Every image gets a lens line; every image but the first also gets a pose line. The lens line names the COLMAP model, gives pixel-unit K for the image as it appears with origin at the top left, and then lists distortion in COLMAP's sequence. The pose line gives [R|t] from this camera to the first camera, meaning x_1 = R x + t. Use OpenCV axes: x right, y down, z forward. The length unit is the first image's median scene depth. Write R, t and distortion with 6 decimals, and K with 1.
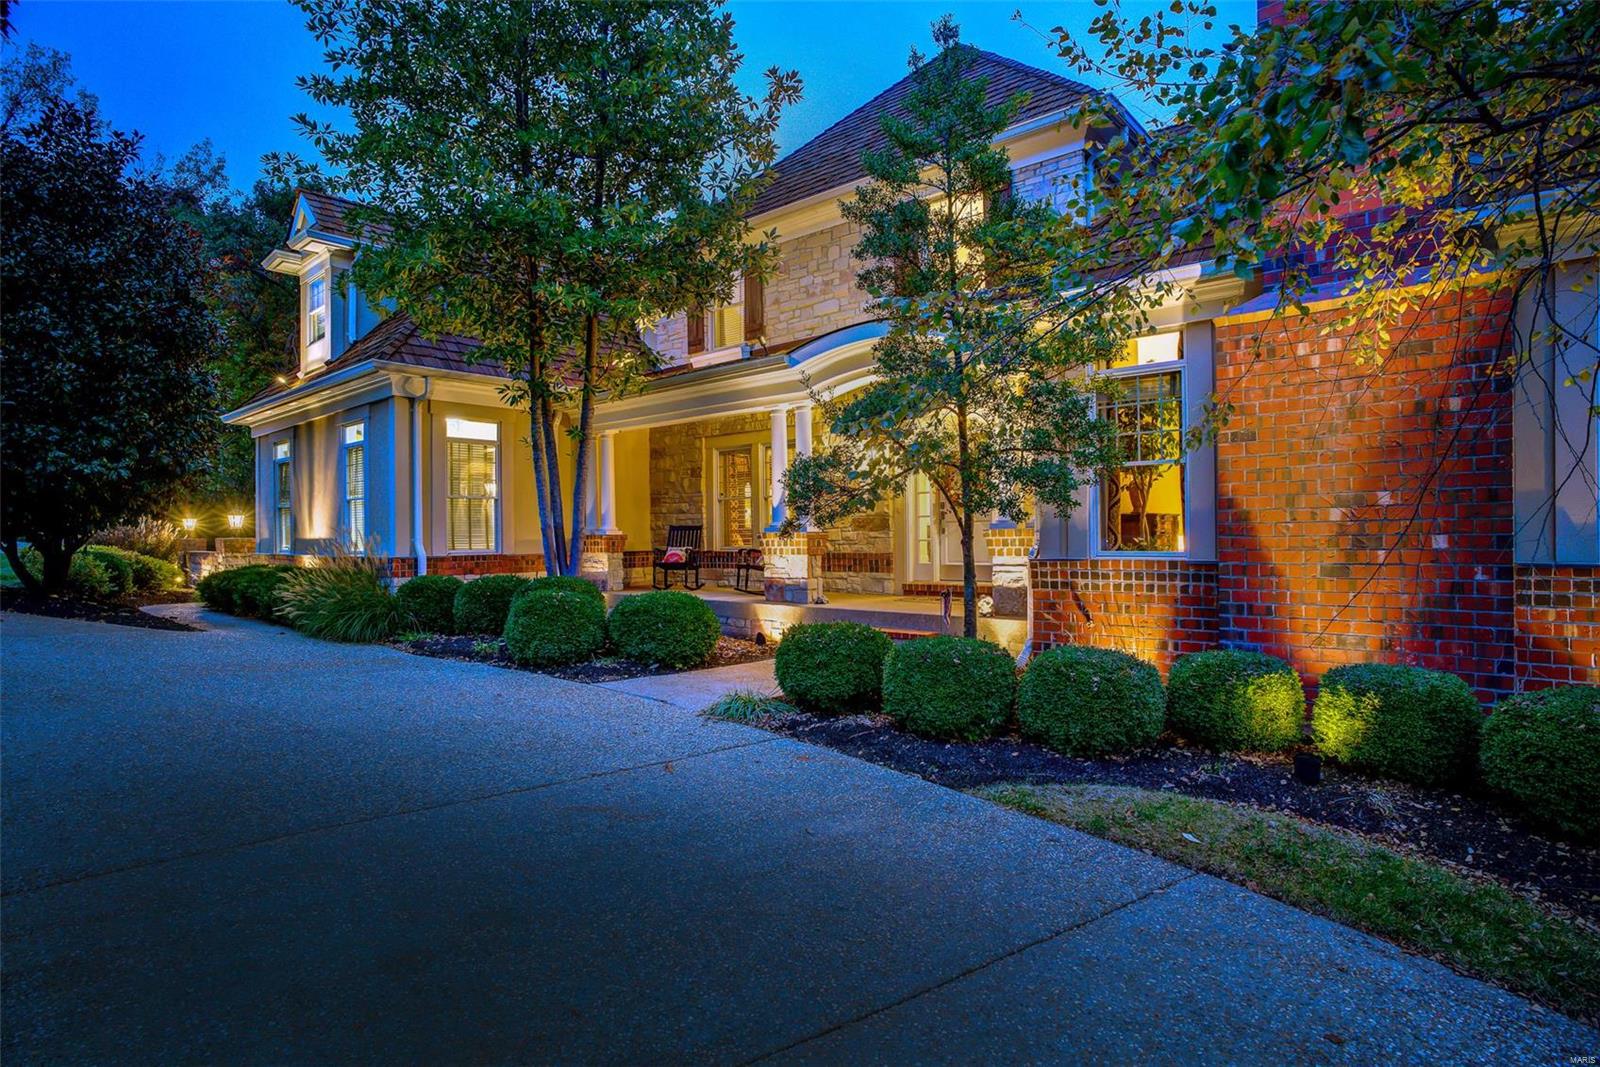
lens RADIAL K [[877.3, 0, 762.1], [0, 877.3, 540.6], [0, 0, 1]] dist [-0.027713, 0.000933]
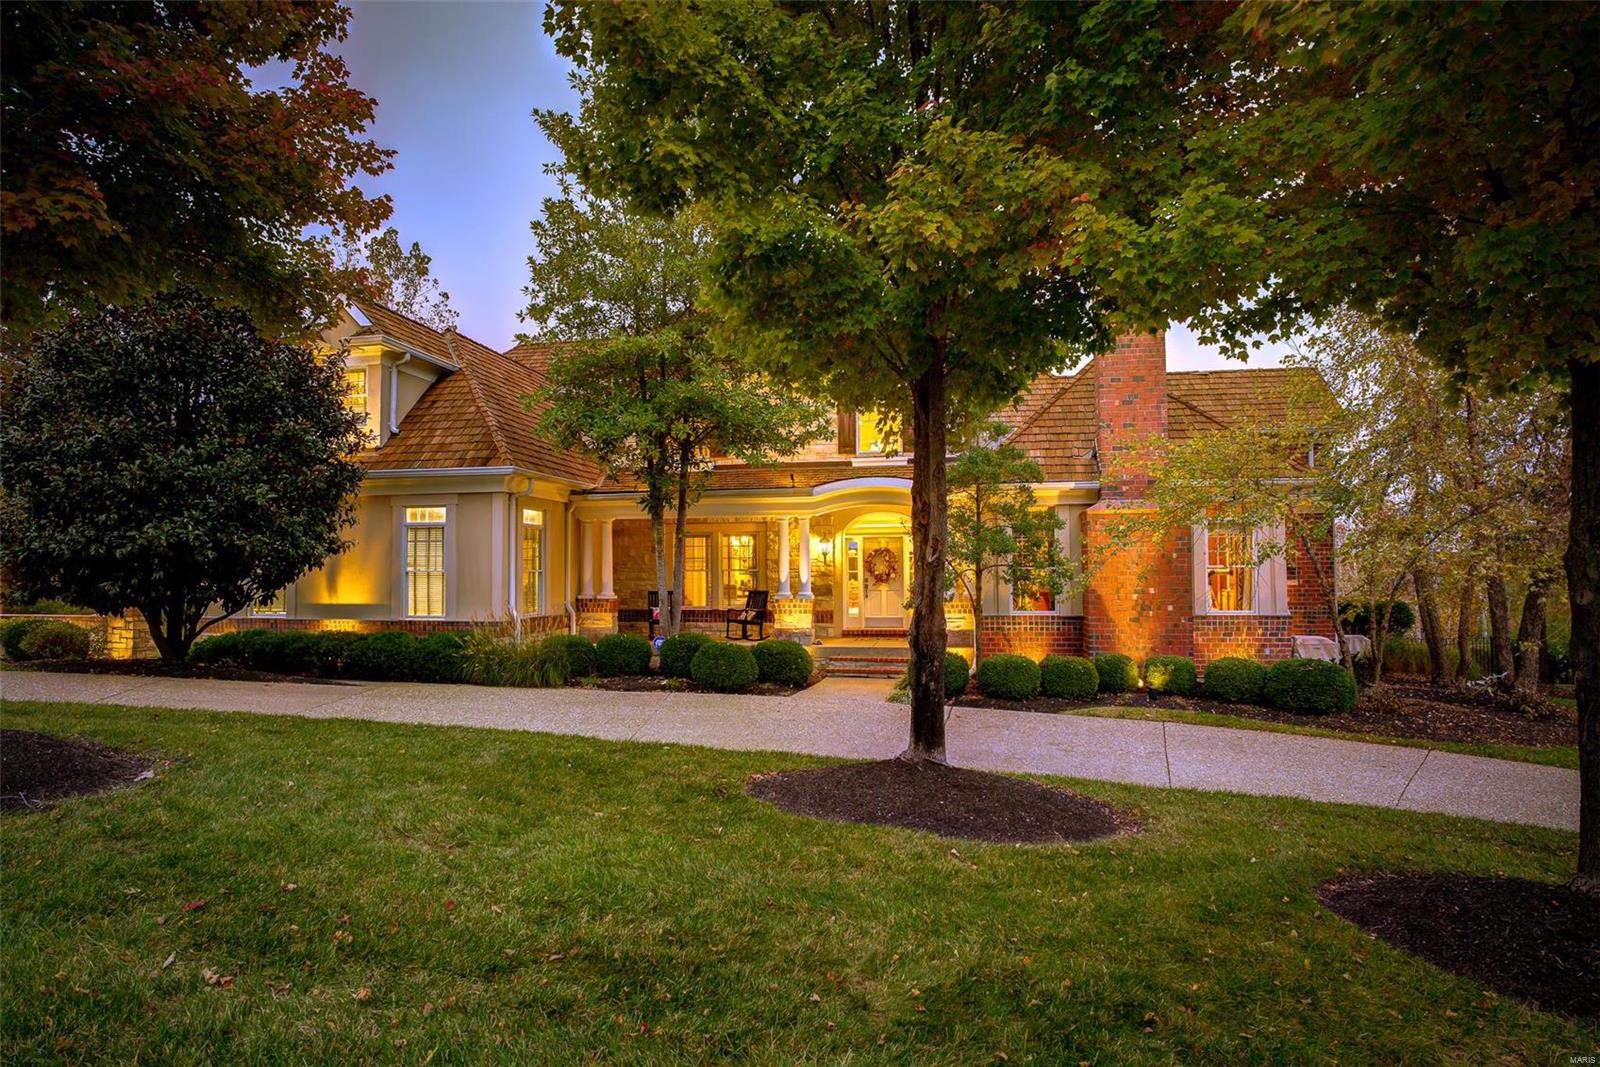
lens RADIAL K [[941.6, 0, 798.8], [0, 941.6, 578.4], [0, 0, 1]] dist [-0.042924, 0.000863]
pose [[0.834077, -0.000721, 0.551648, -0.830974], [0.000936, 1.000000, -0.000108, -0.043072], [-0.551648, 0.000606, 0.834077, -0.358797]]
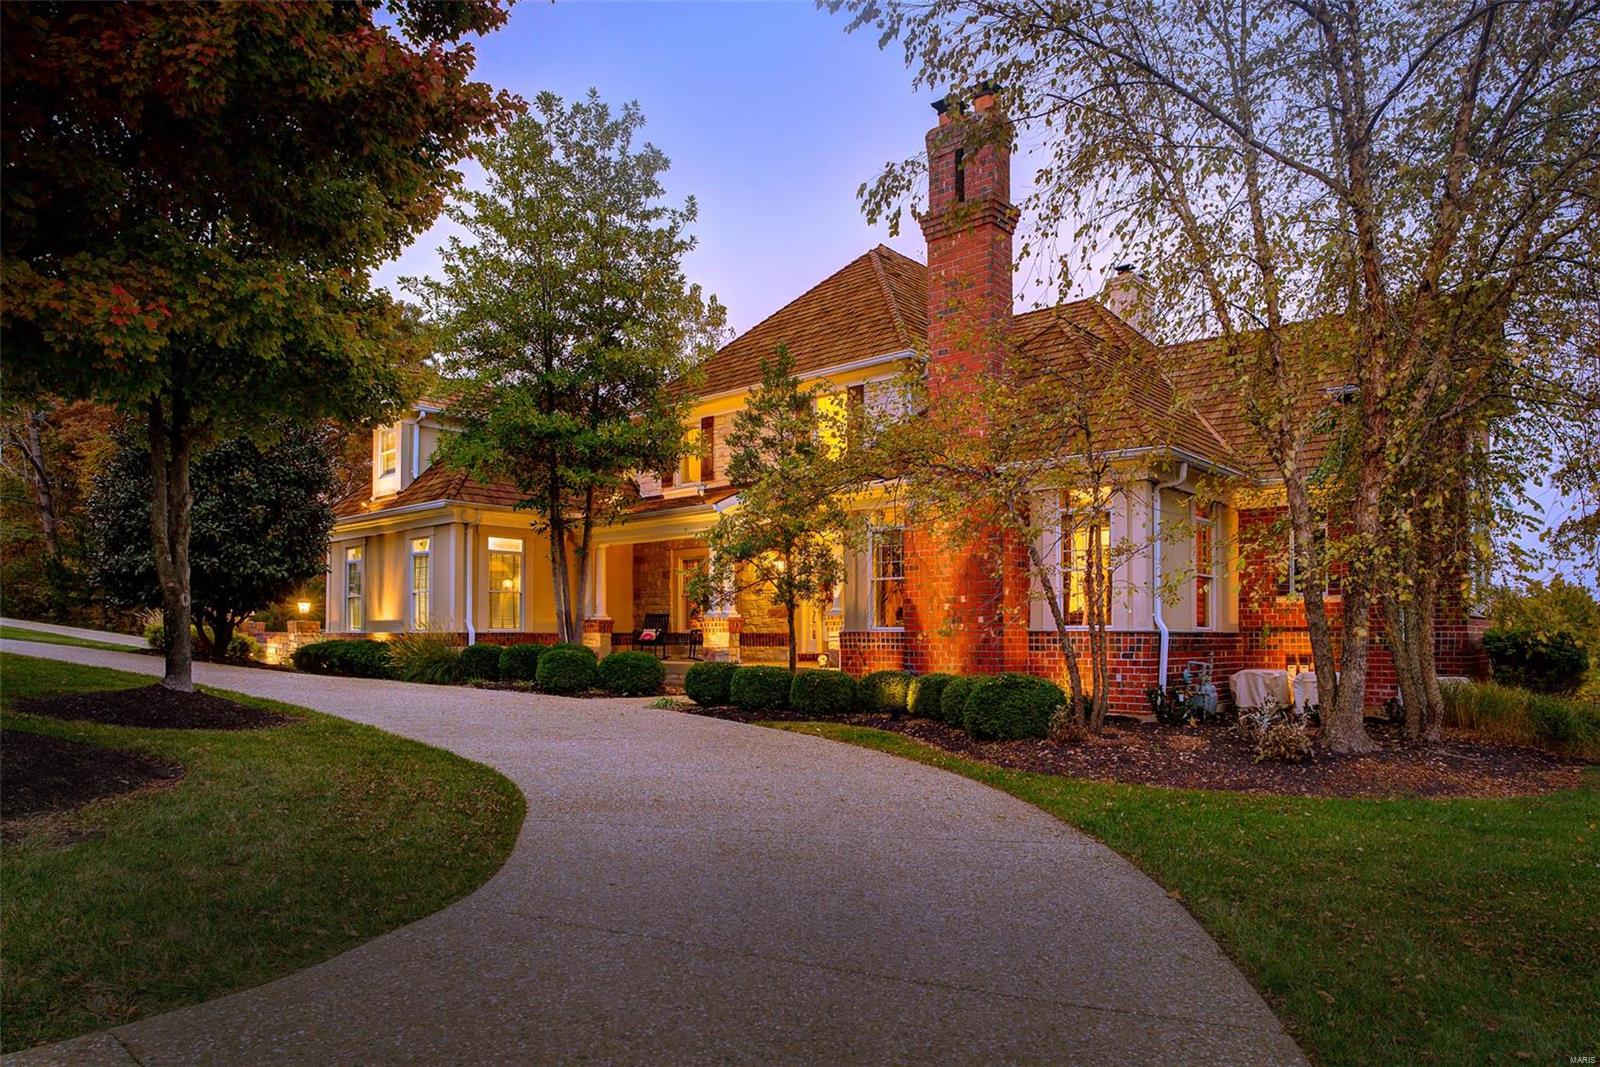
lens RADIAL K [[1109.2, 0, 801.4], [0, 1109.2, 610.1], [0, 0, 1]] dist [-0.027054, 0.000257]
pose [[0.999944, 0.010617, 0.000480, 0.162328], [-0.010597, 0.999467, -0.030882, 0.033014], [-0.000808, 0.030876, 0.999523, -0.864347]]
